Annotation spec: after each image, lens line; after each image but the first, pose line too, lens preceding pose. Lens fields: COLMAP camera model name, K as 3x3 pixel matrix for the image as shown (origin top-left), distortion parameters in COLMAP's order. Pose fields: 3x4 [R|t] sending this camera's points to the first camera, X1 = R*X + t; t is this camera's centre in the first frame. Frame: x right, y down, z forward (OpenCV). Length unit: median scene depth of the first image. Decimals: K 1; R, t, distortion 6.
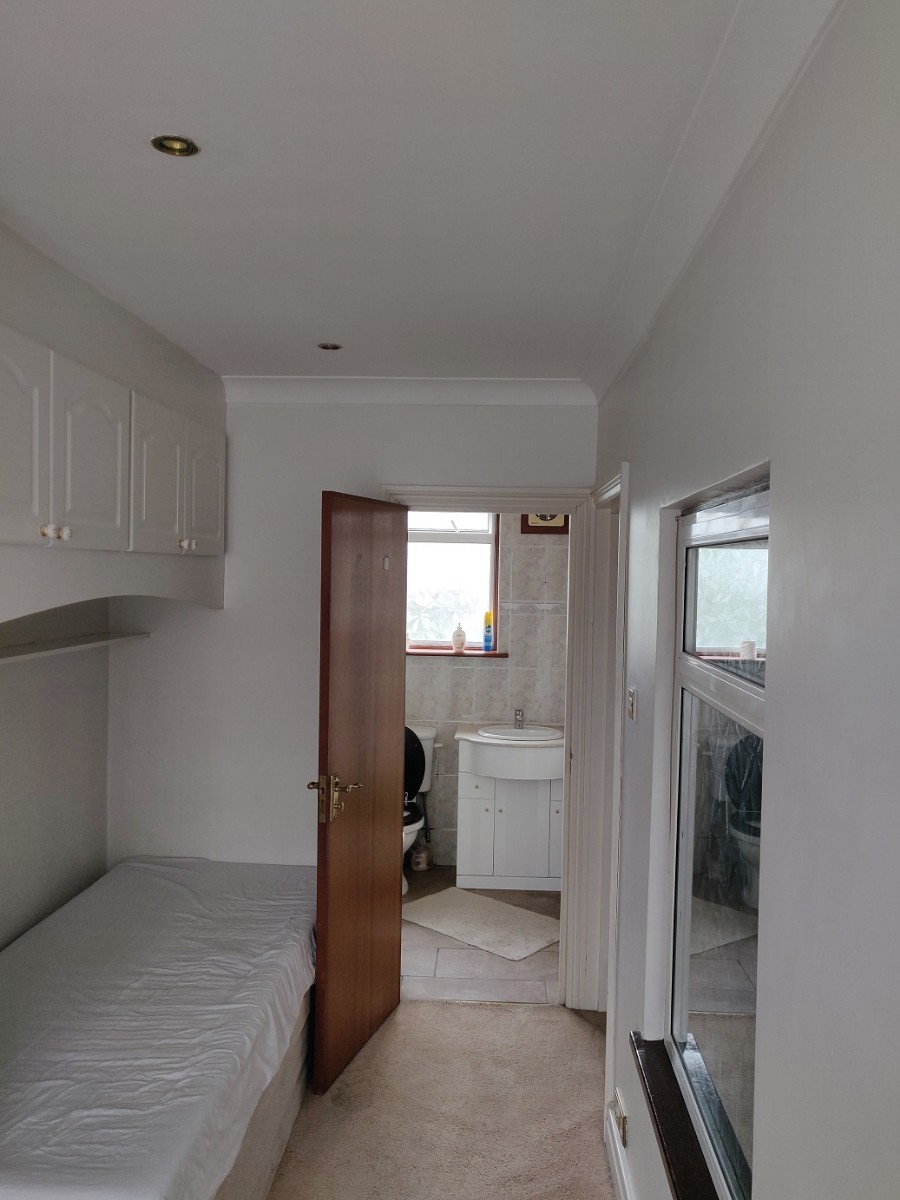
lens RADIAL K [[942.3, 0, 447.0], [0, 942.3, 607.0], [0, 0, 1]] dist [-0.004466, 0.092841]
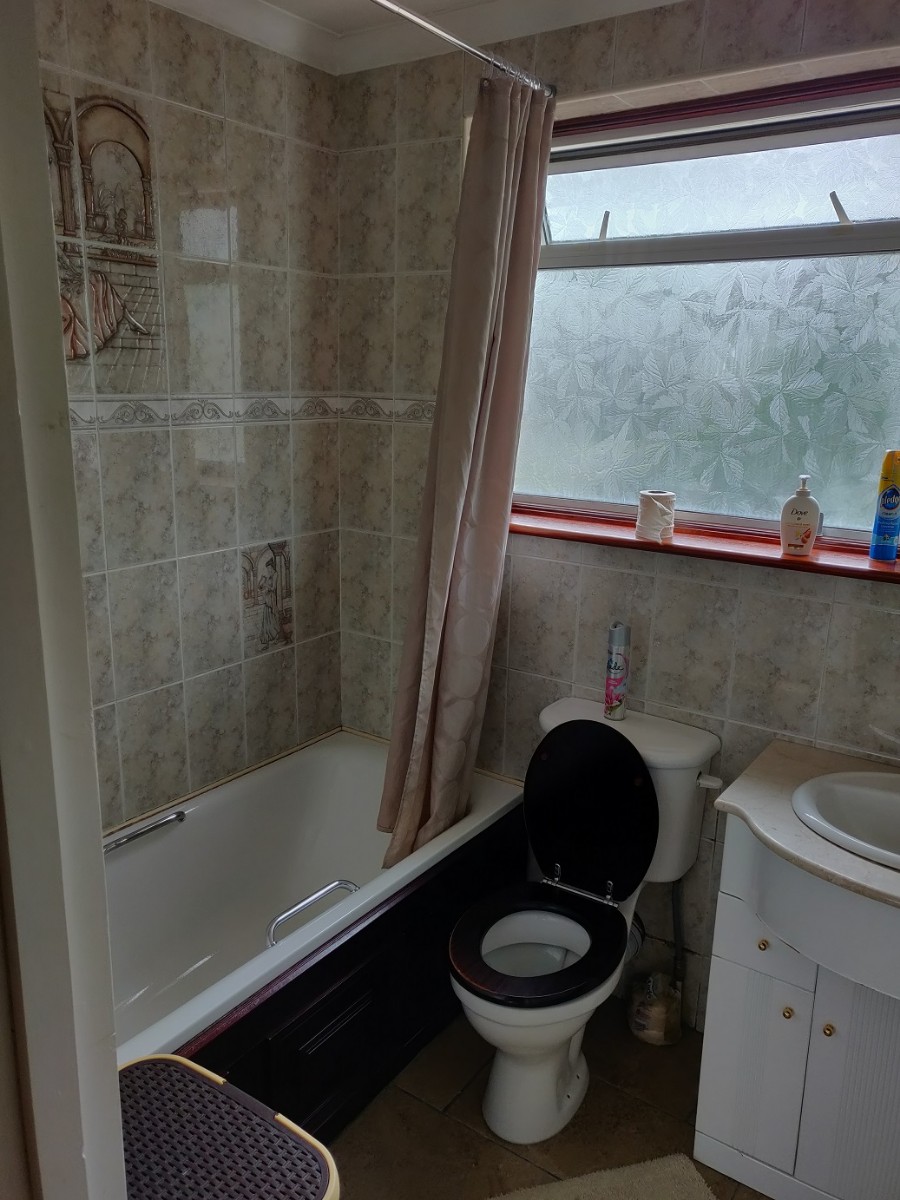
lens RADIAL K [[942.3, 0, 447.0], [0, 942.3, 607.0], [0, 0, 1]] dist [-0.004466, 0.092841]
pose [[0.852715, 0.126354, -0.506864, 0.090335], [-0.020056, 0.977509, 0.209939, -0.009346], [0.521991, -0.168853, 0.836071, 0.619196]]
